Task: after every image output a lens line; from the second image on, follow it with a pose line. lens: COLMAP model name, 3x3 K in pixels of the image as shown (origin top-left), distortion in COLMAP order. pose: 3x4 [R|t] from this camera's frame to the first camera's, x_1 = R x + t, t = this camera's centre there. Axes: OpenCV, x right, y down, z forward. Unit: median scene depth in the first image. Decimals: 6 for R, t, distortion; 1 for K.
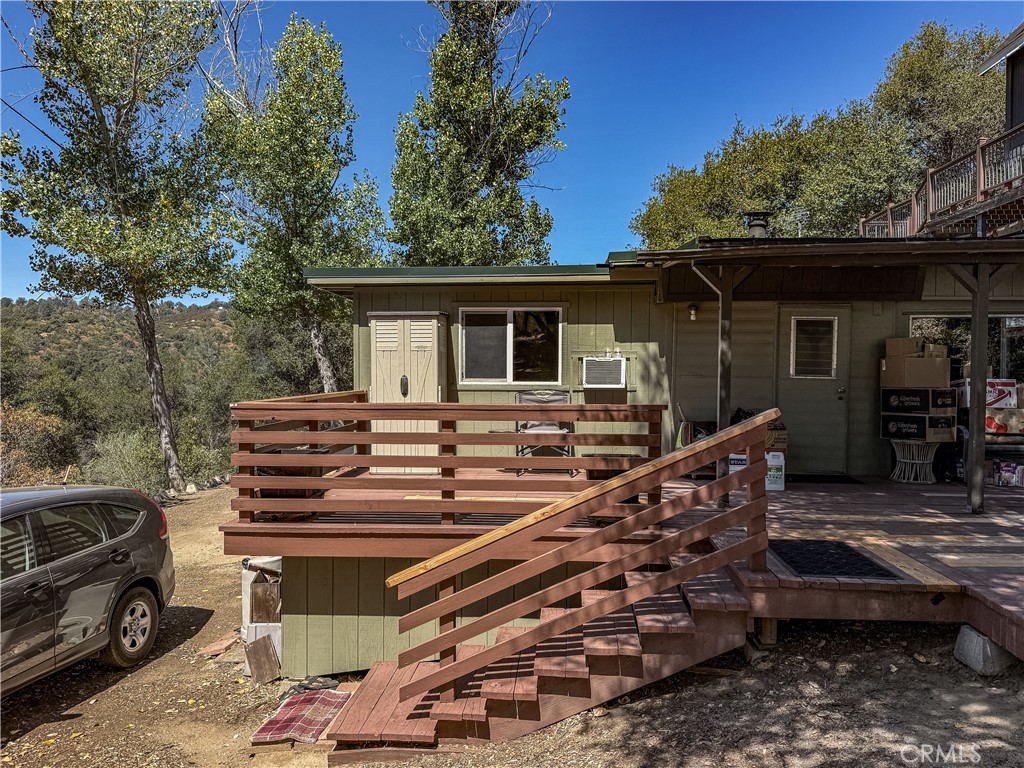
lens RADIAL K [[714.1, 0, 506.6], [0, 714.1, 380.1], [0, 0, 1]] dist [0.028674, -0.027695]
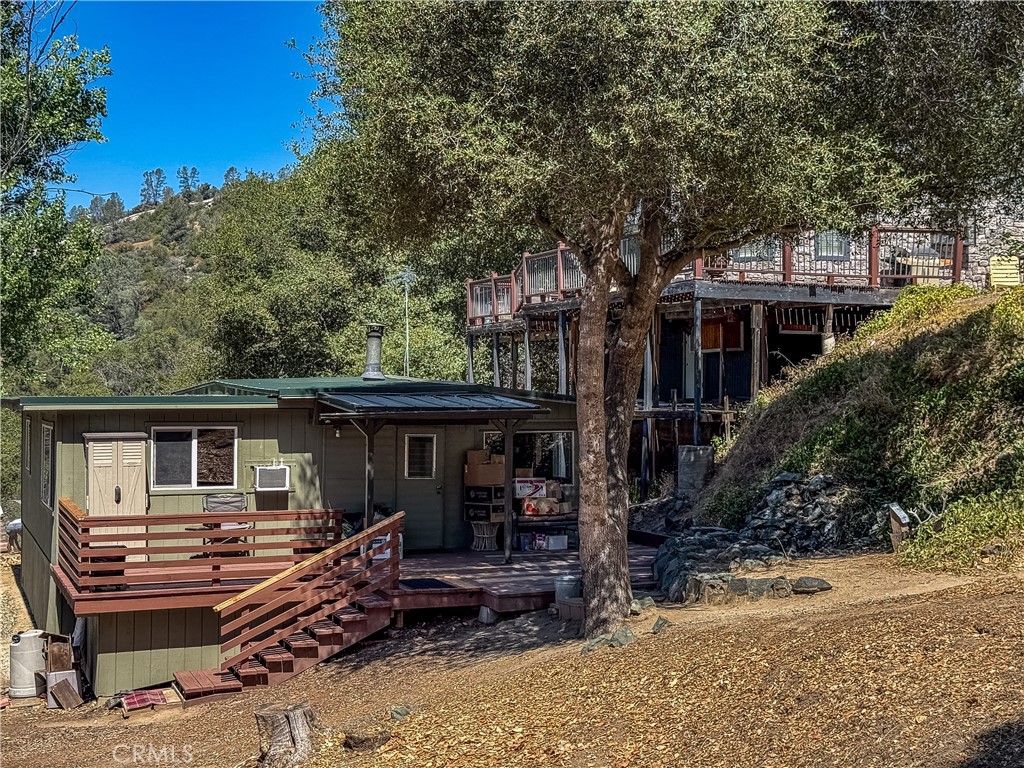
lens RADIAL K [[1429.7, 0, 511.5], [0, 1429.7, 382.5], [0, 0, 1]] dist [0.108953, 0.000000]
pose [[0.893879, 0.004926, 0.448281, -0.671039], [0.003026, 0.999851, -0.017020, -0.145027], [-0.448298, 0.016570, 0.893731, -1.589095]]
